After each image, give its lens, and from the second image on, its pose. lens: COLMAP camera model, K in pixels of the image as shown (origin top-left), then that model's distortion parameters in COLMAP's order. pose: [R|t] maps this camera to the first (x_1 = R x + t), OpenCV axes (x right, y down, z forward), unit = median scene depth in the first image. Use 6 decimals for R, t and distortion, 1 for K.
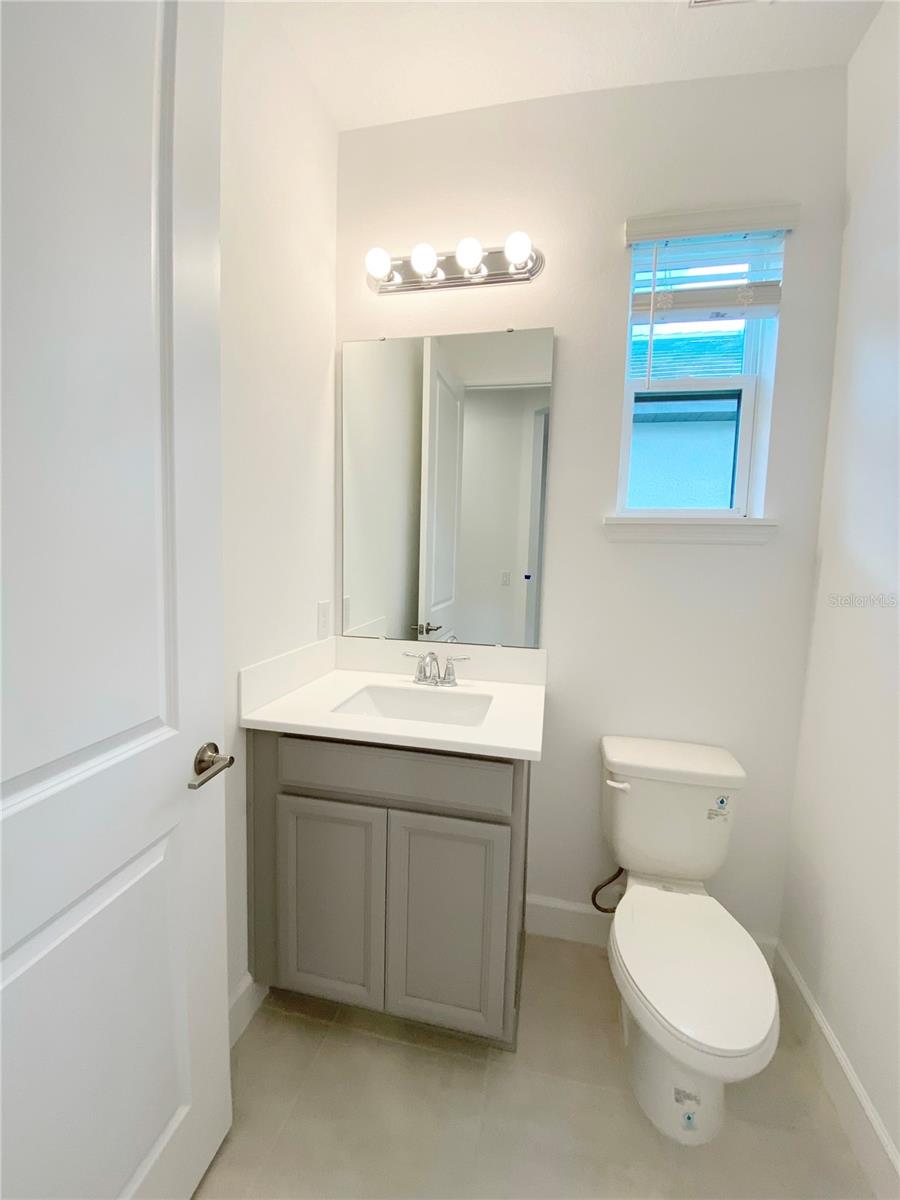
lens RADIAL K [[484.3, 0, 450.0], [0, 484.3, 600.0], [0, 0, 1]] dist [0.103264, 0.000057]
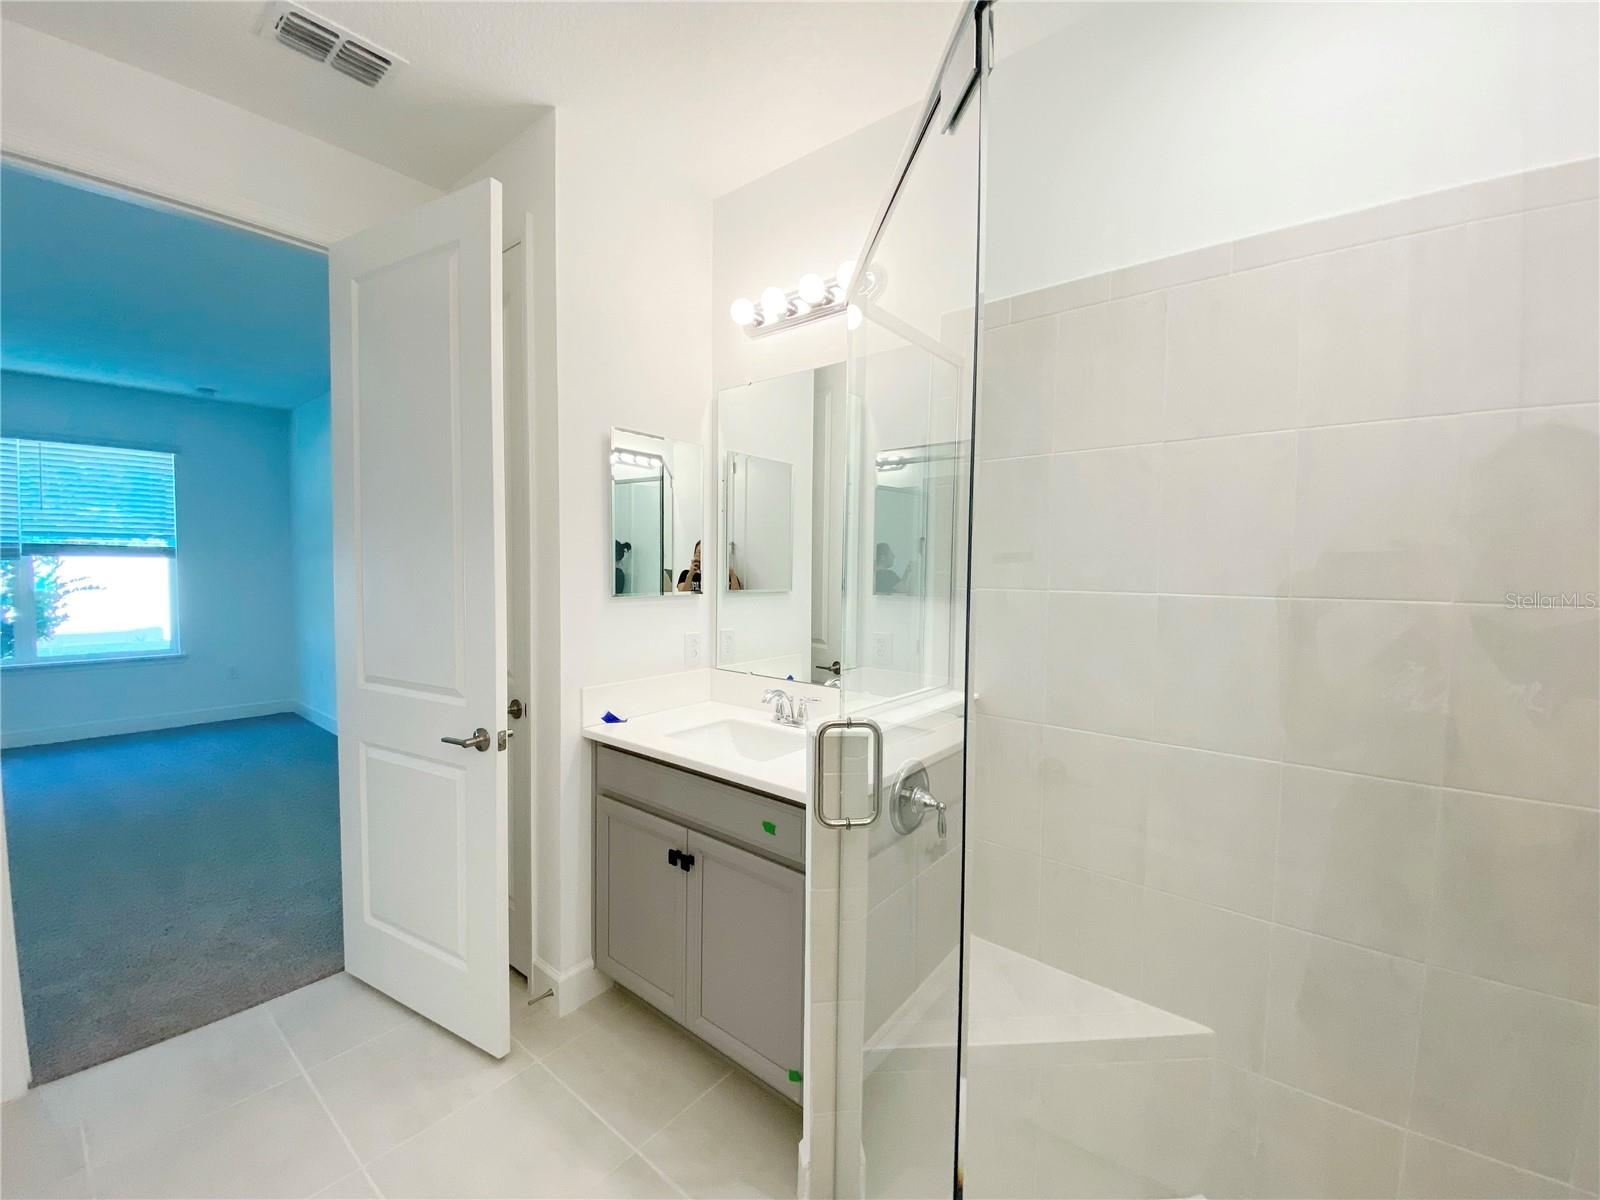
lens RADIAL K [[645.7, 0, 787.3], [0, 645.7, 606.9], [0, 0, 1]] dist [0.103264, 0.000057]
pose [[0.899202, 0.007007, -0.437477, 0.544897], [-0.033863, 0.997987, -0.053618, 0.013795], [0.436221, 0.063028, 0.897630, -0.153297]]
